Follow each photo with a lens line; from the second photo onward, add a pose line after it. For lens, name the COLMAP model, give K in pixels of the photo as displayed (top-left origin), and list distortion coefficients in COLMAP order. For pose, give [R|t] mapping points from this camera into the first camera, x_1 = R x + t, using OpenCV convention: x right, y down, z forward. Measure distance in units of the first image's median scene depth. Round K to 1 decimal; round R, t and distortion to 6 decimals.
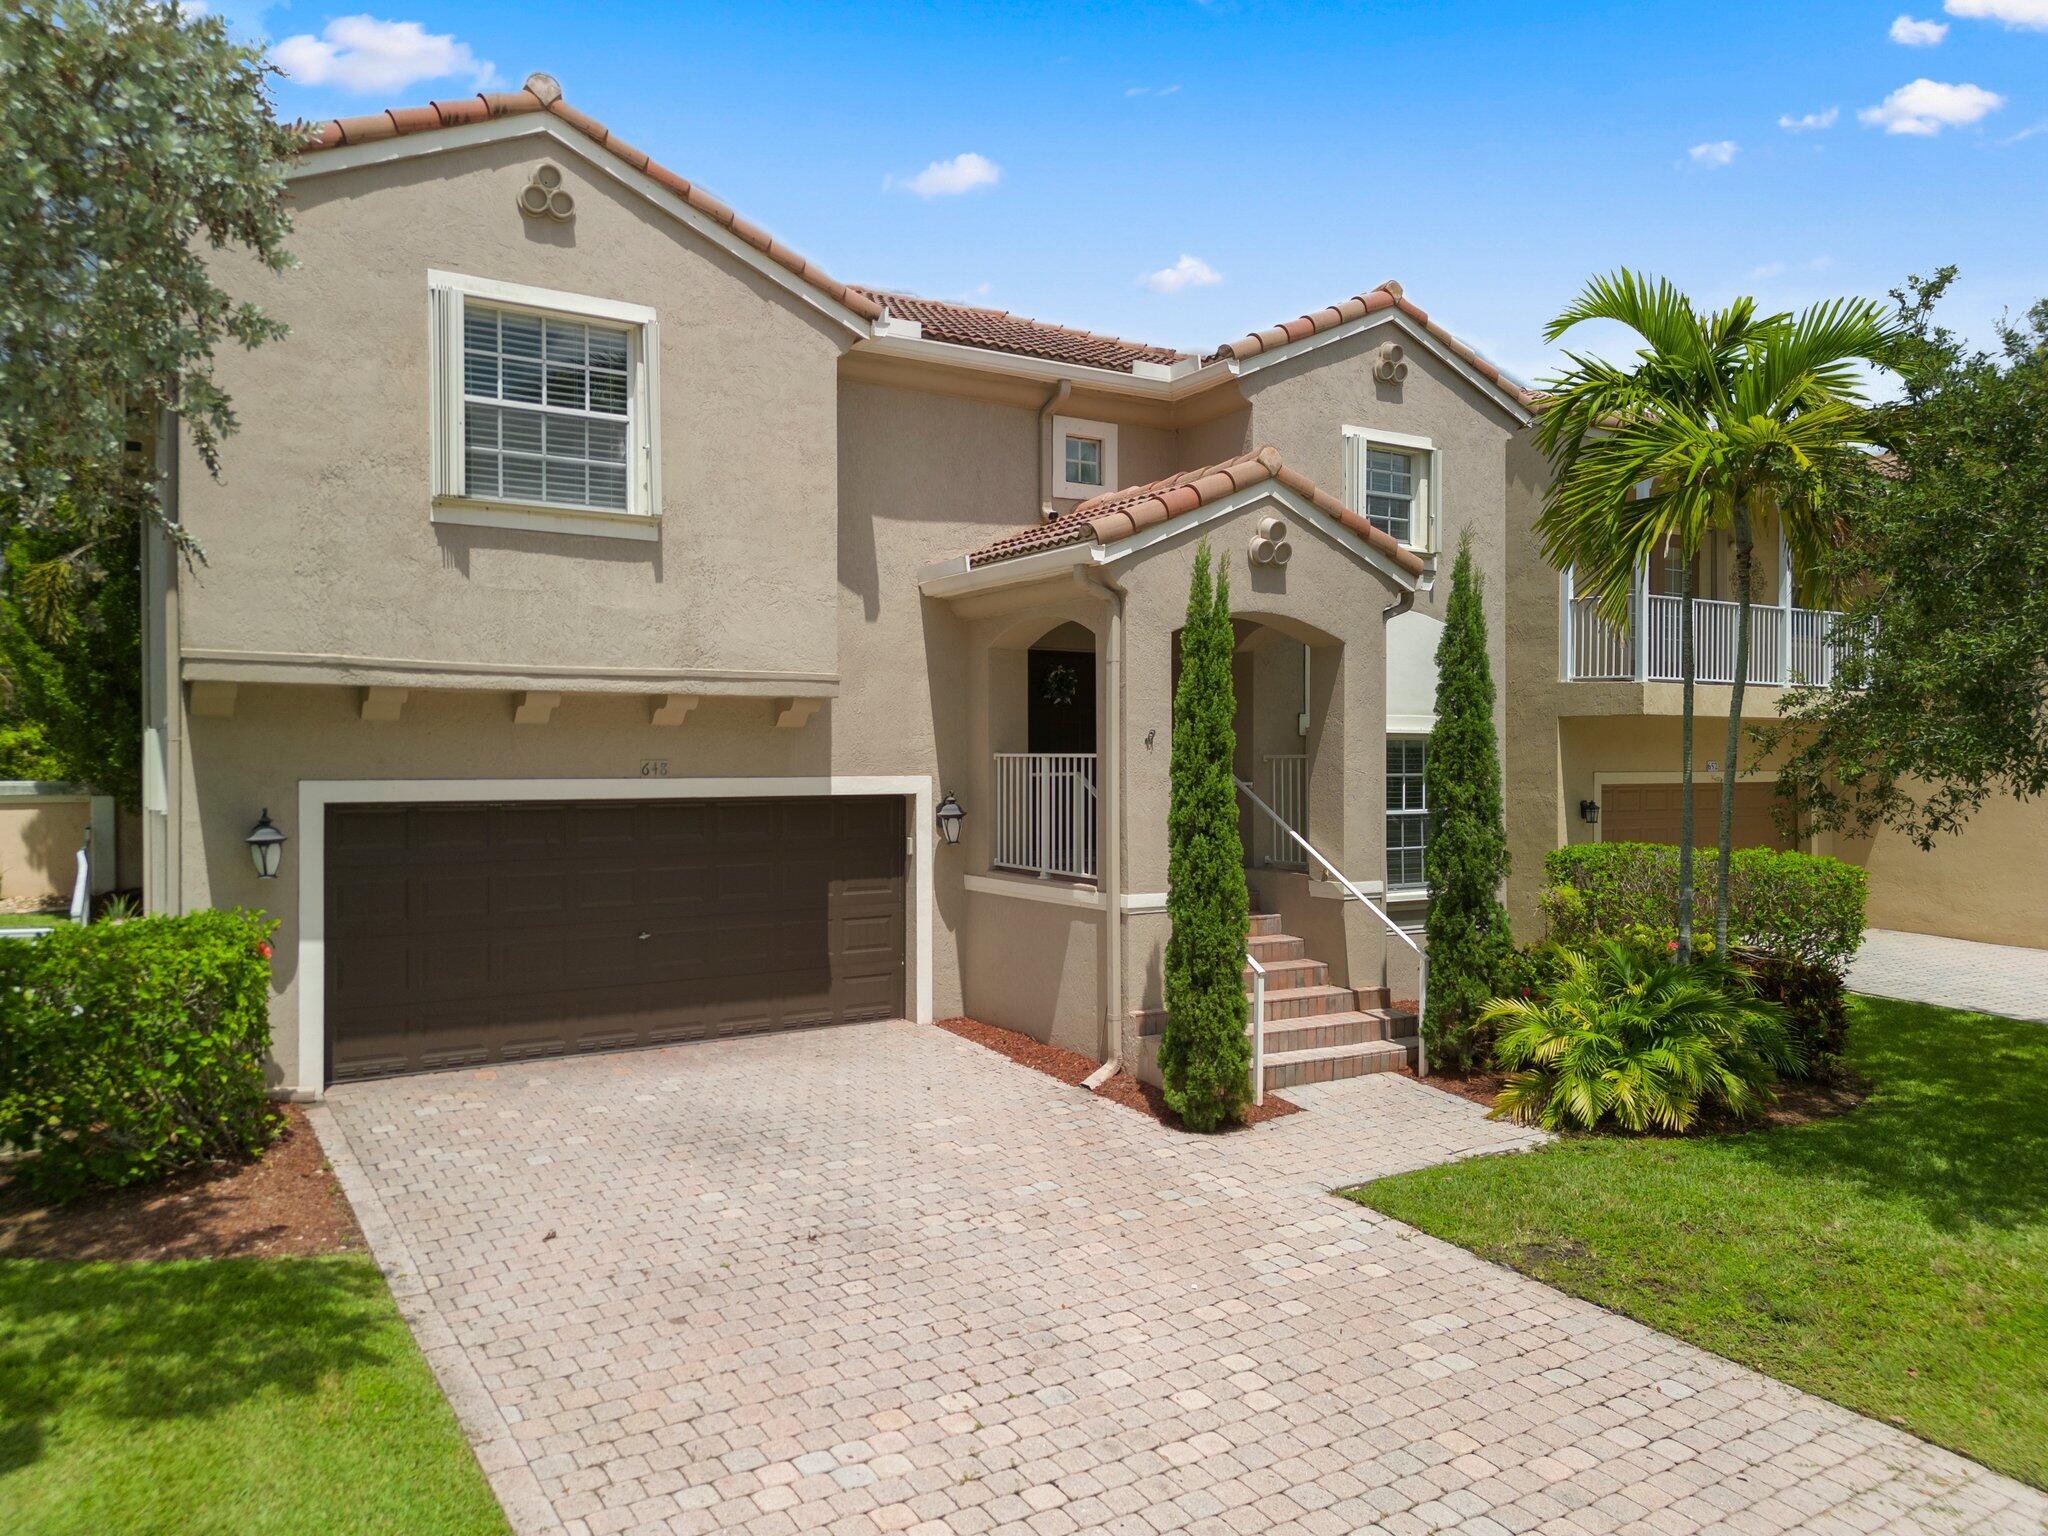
lens RADIAL K [[1447.0, 0, 1023.5], [0, 1447.0, 770.1], [0, 0, 1]] dist [0.021155, -0.014159]
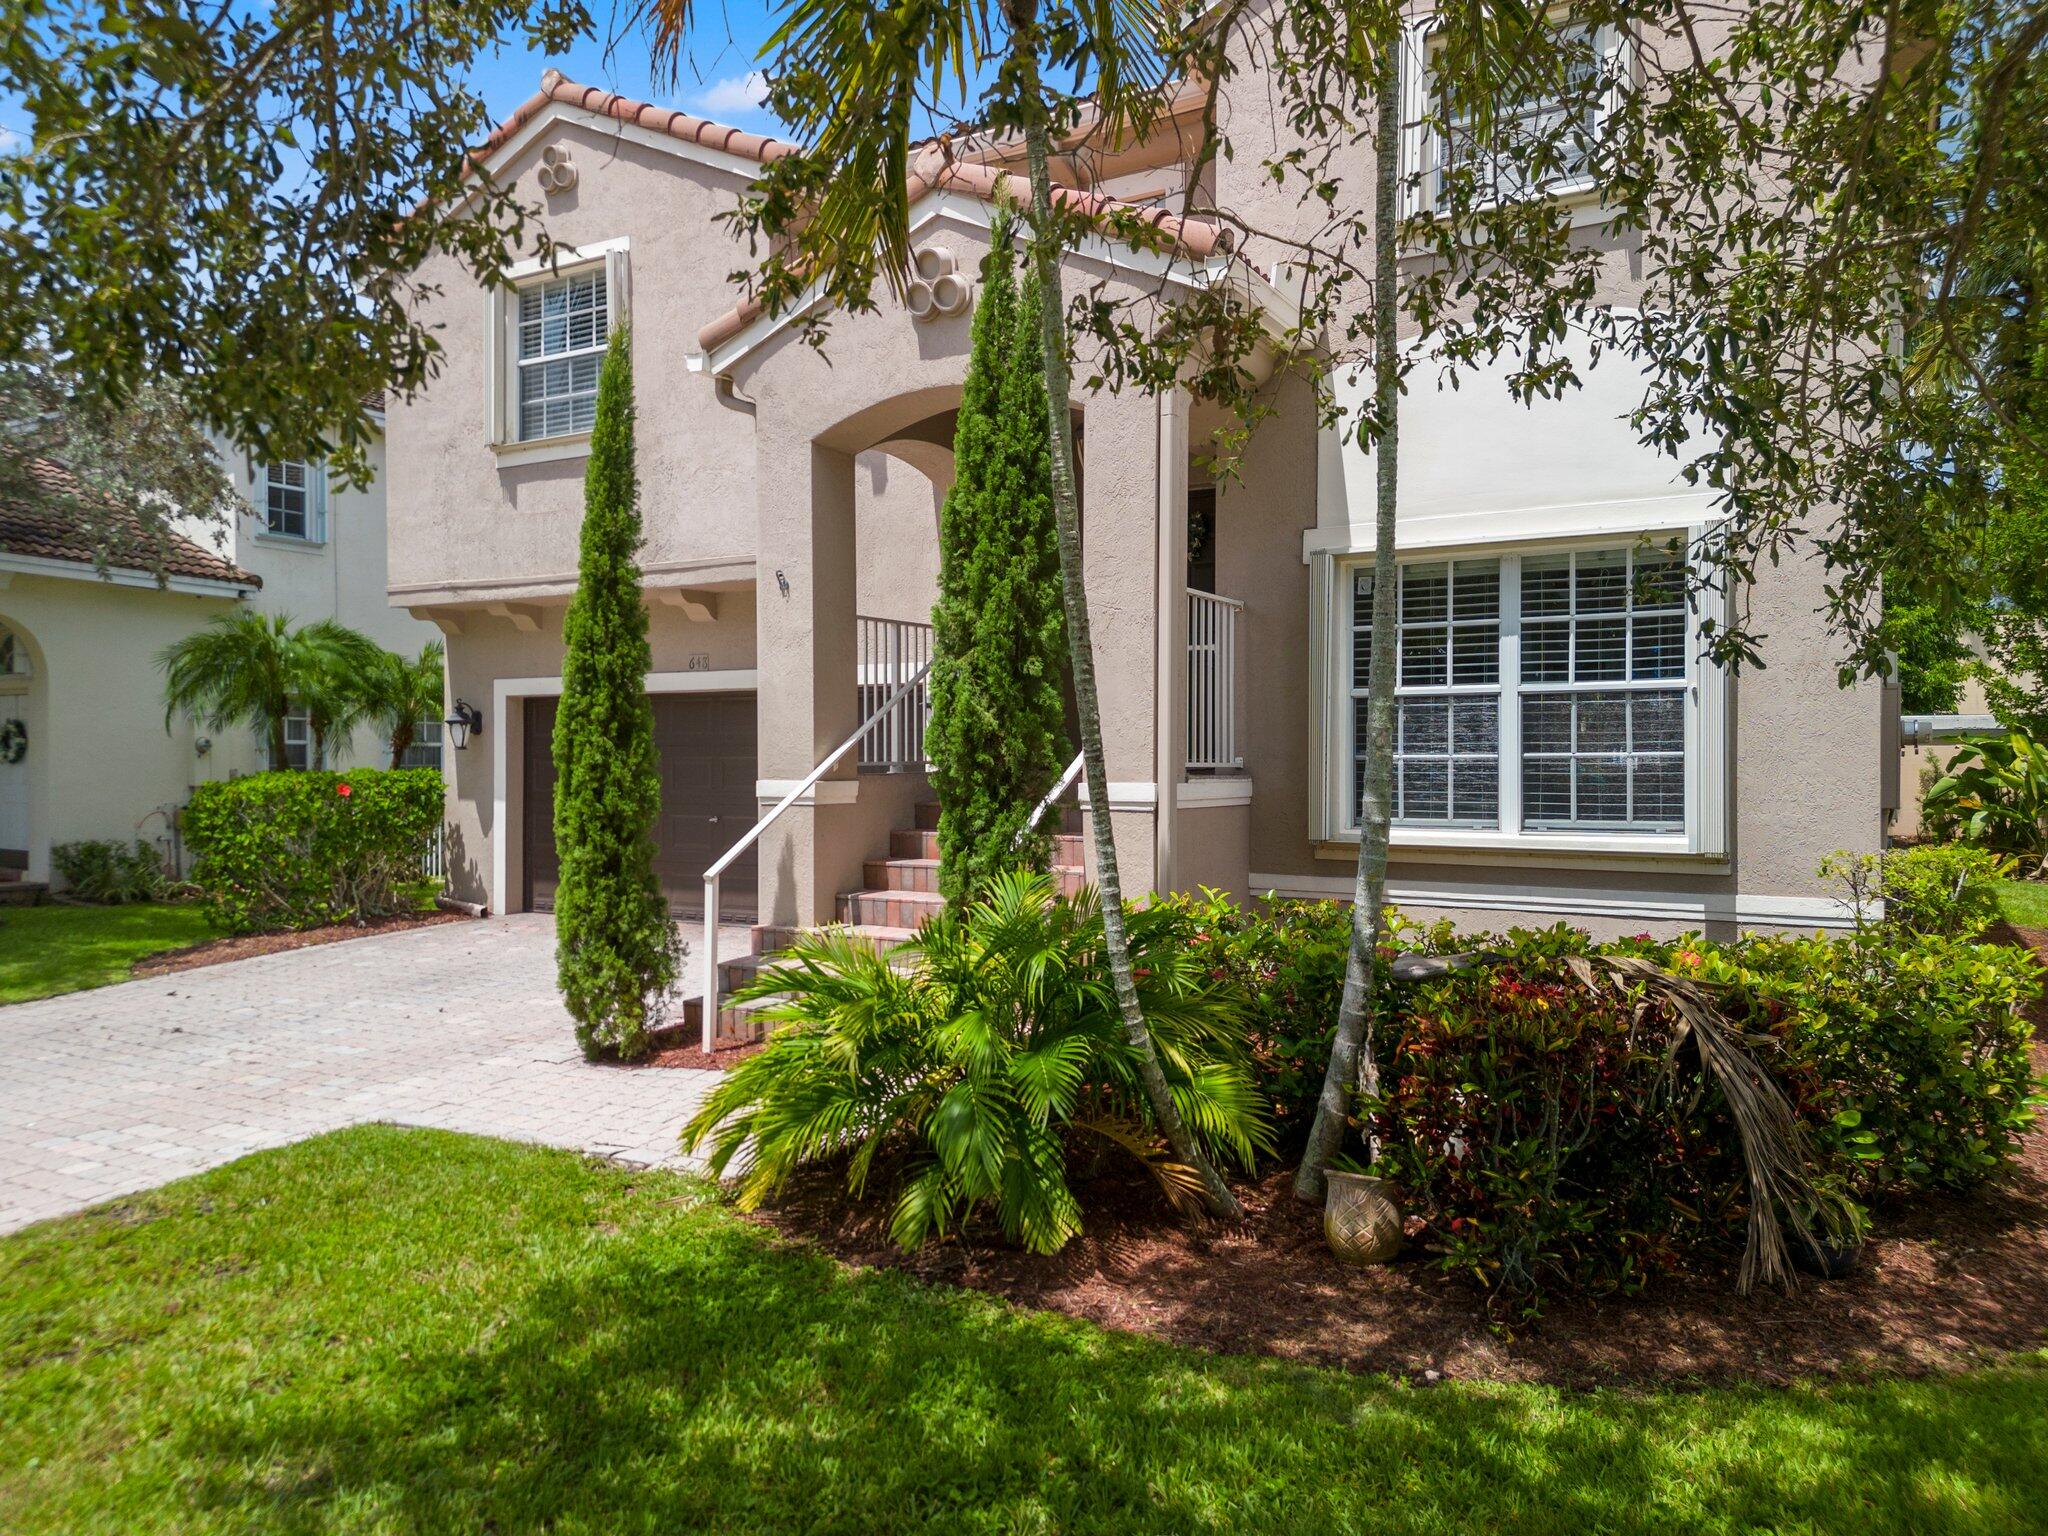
lens RADIAL K [[1447.0, 0, 1024.1], [0, 1447.0, 765.2], [0, 0, 1]] dist [0.021155, -0.014159]
pose [[0.485010, 0.005350, -0.874492, 0.898819], [-0.004092, 0.999984, 0.003849, 0.078492], [0.874499, 0.001712, 0.485024, 0.773739]]
